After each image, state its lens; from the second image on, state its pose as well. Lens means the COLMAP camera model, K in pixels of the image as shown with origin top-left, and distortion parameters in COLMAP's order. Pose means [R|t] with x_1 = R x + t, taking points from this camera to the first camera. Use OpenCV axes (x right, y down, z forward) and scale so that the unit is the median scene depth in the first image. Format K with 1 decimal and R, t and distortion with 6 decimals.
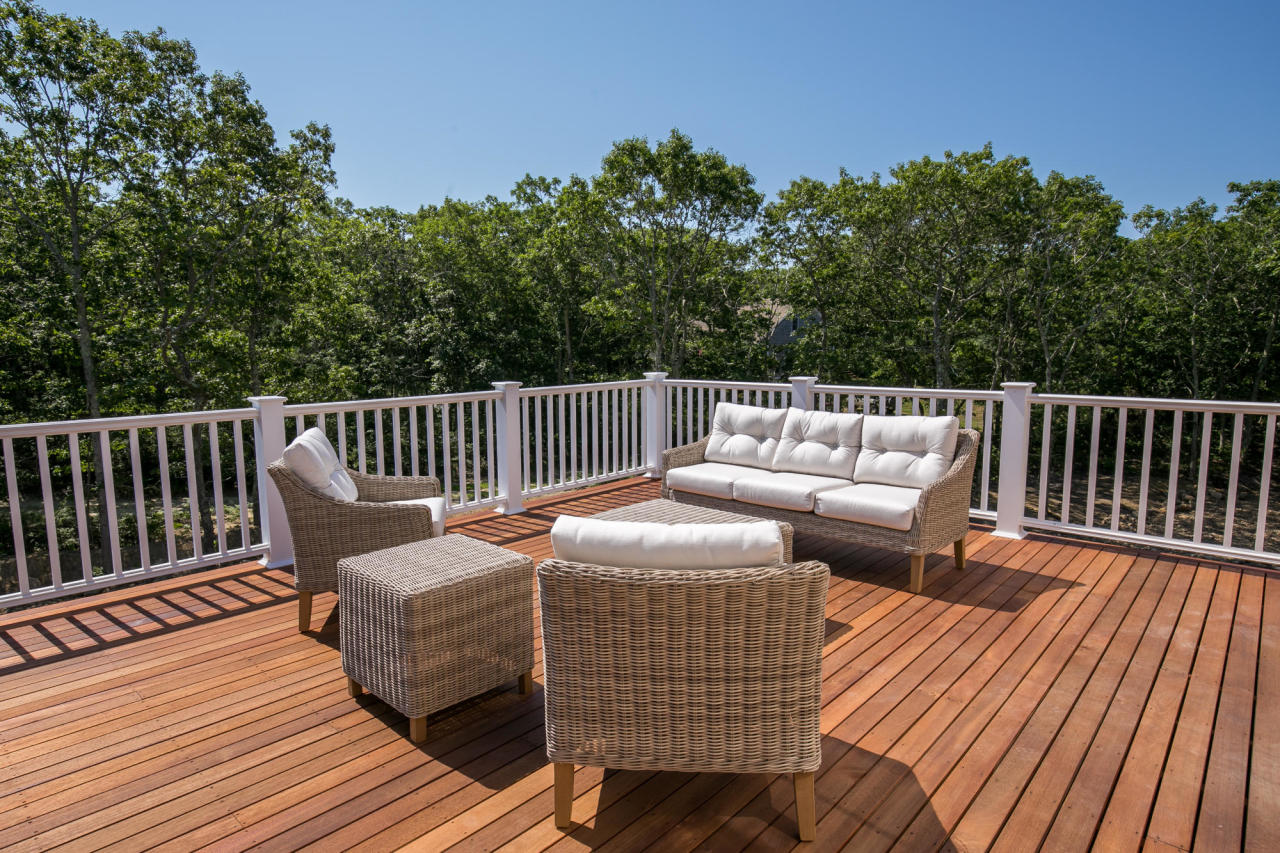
lens RADIAL K [[736.1, 0, 635.9], [0, 736.1, 420.5], [0, 0, 1]] dist [-0.028045, 0.002837]
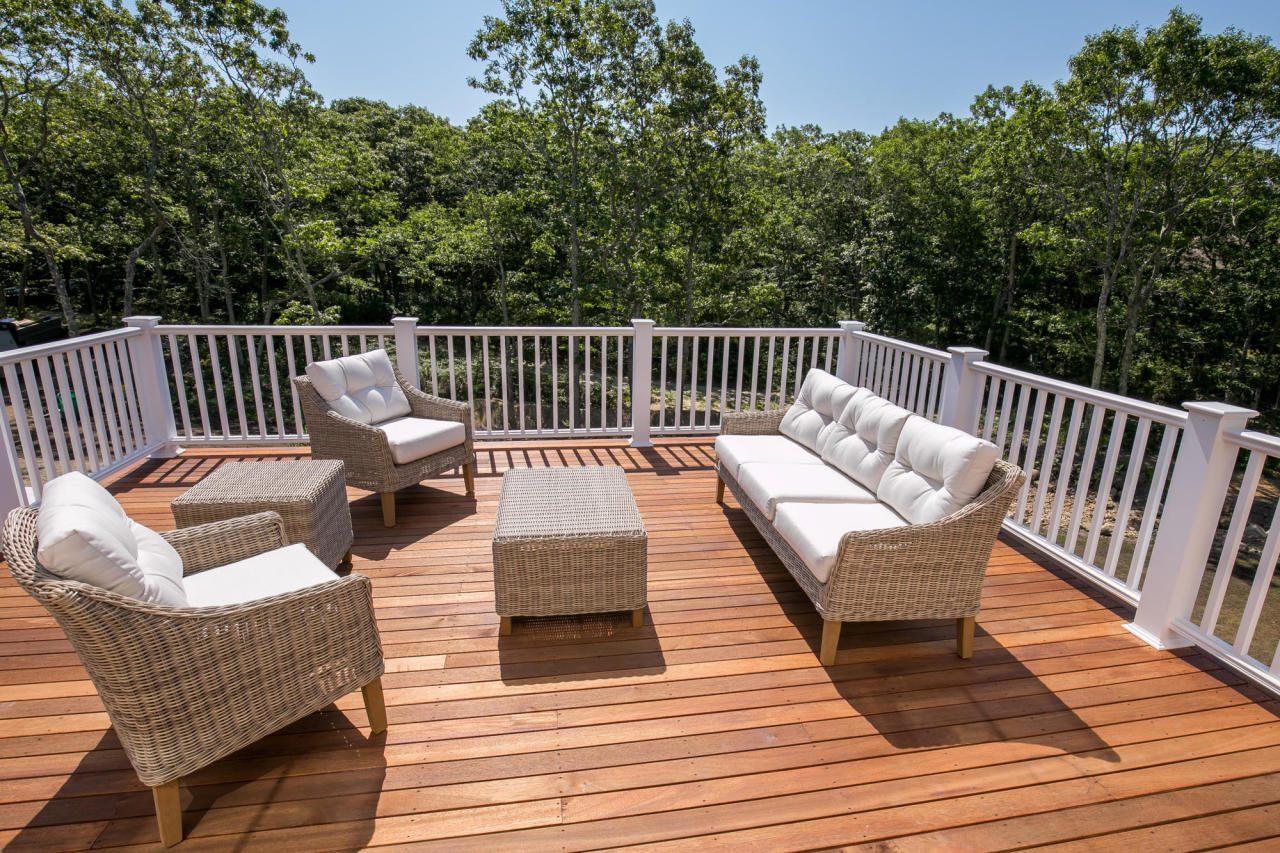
lens RADIAL K [[668.5, 0, 646.8], [0, 668.5, 434.0], [0, 0, 1]] dist [-0.039428, 0.007527]
pose [[0.793465, 0.189655, -0.578312, 0.086652], [-0.101338, 0.978113, 0.181728, -0.014557], [0.600120, -0.085590, 0.795318, 0.055315]]
